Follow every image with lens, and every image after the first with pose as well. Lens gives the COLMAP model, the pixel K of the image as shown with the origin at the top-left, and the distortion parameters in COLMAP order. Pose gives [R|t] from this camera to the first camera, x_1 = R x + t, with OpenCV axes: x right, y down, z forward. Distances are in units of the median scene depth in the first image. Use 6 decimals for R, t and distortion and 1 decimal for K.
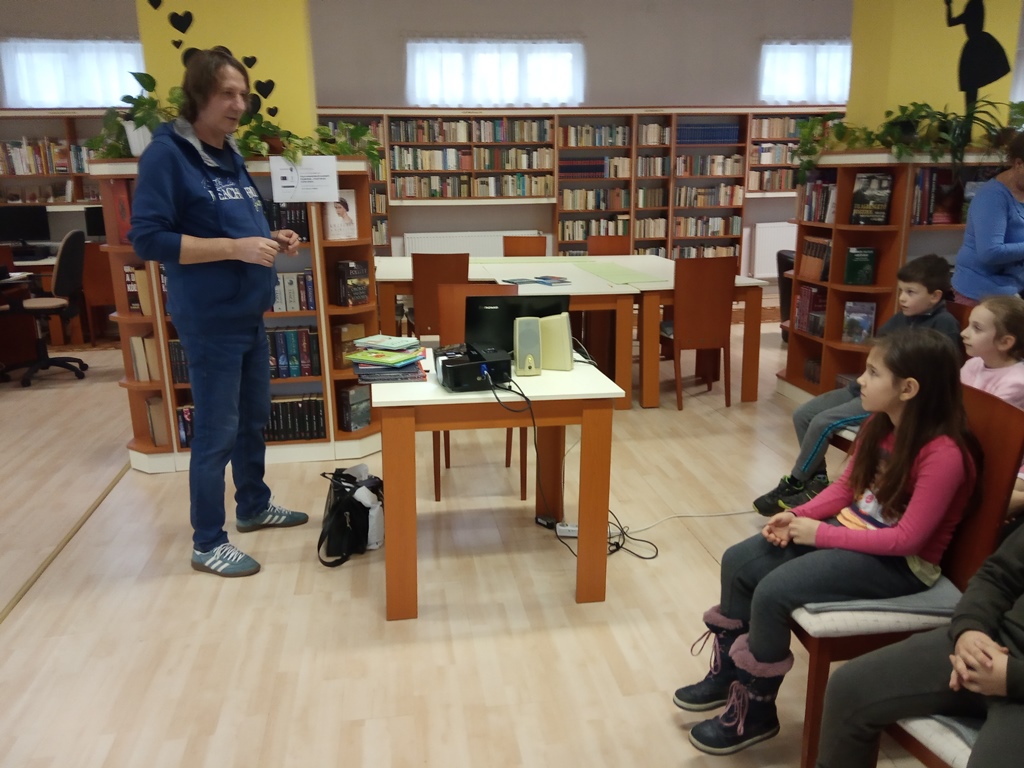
lens RADIAL K [[834.5, 0, 512.0], [0, 834.5, 384.0], [0, 0, 1]] dist [0.007334, -0.006532]
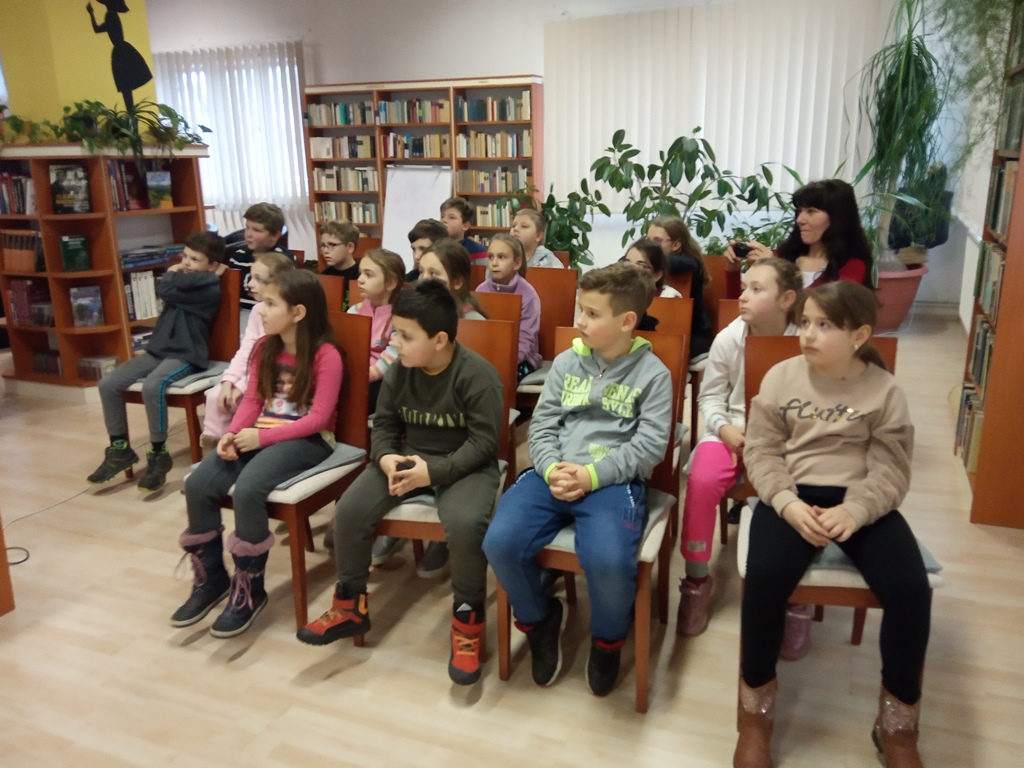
lens RADIAL K [[834.5, 0, 512.0], [0, 834.5, 384.0], [0, 0, 1]] dist [0.007334, -0.006532]
pose [[0.524867, -0.220141, 0.822224, -0.206430], [0.217925, 0.968535, 0.120202, 0.012521], [-0.822815, 0.116093, 0.556326, -0.022166]]
